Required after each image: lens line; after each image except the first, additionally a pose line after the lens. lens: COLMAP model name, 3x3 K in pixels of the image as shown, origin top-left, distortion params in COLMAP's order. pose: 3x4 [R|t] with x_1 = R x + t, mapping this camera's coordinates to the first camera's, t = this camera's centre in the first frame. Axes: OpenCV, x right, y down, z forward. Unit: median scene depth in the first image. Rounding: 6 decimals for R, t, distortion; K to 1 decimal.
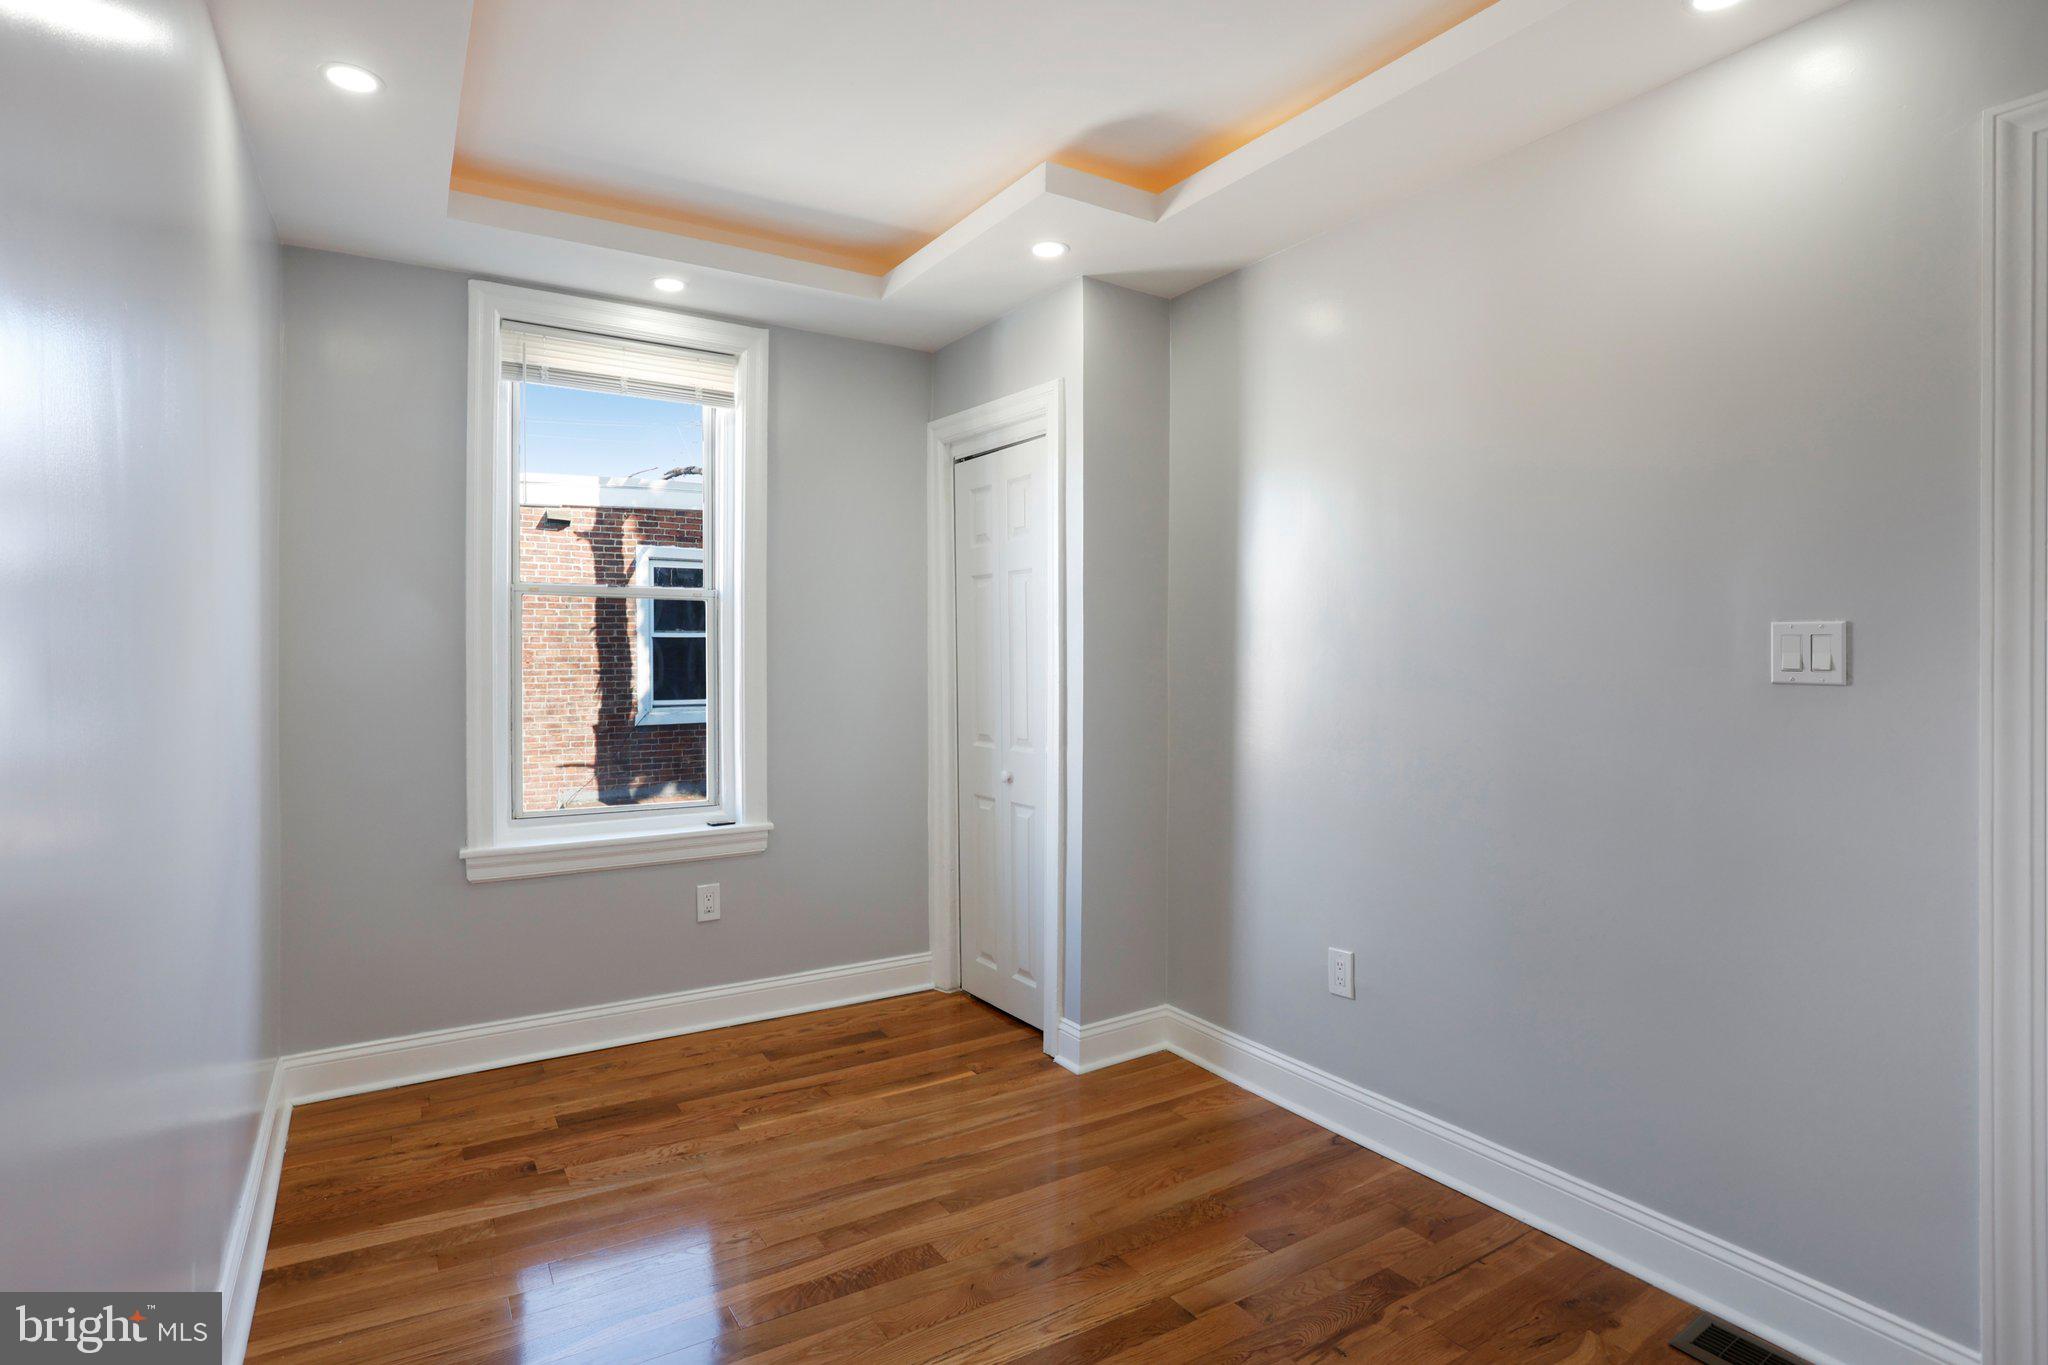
lens RADIAL K [[1029.6, 0, 987.2], [0, 1029.6, 671.1], [0, 0, 1]] dist [-0.063766, 0.028424]
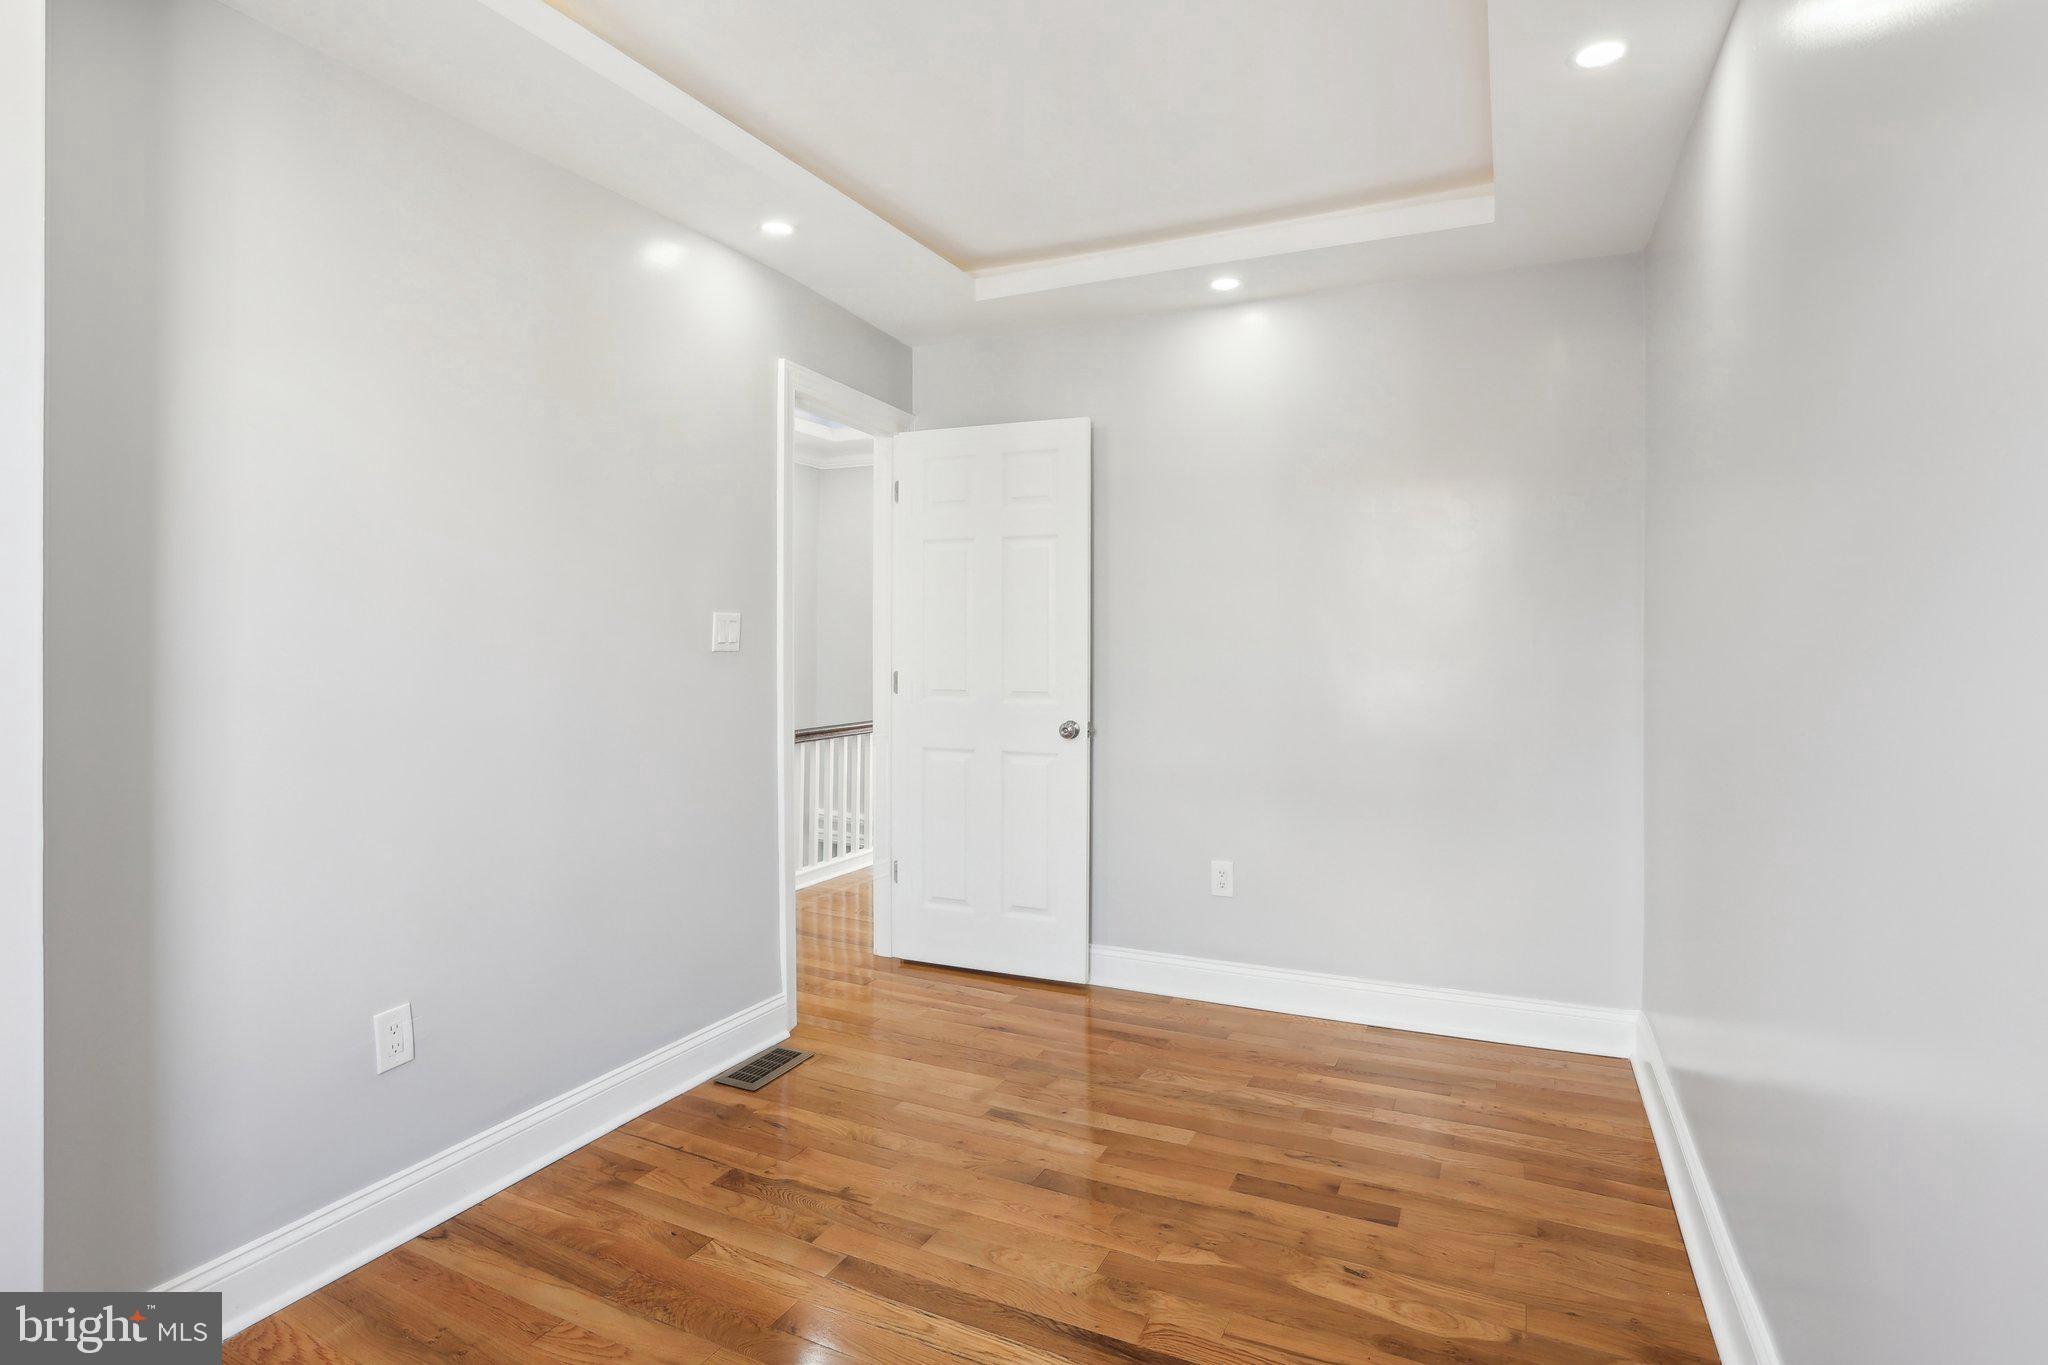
lens RADIAL K [[1045.9, 0, 1025.6], [0, 1045.9, 651.4], [0, 0, 1]] dist [-0.064685, 0.030621]
pose [[-0.561284, -0.009488, 0.827569, -0.744180], [-0.000004, 0.999934, 0.011461, -0.009284], [-0.827623, 0.006430, -0.561248, 1.366297]]
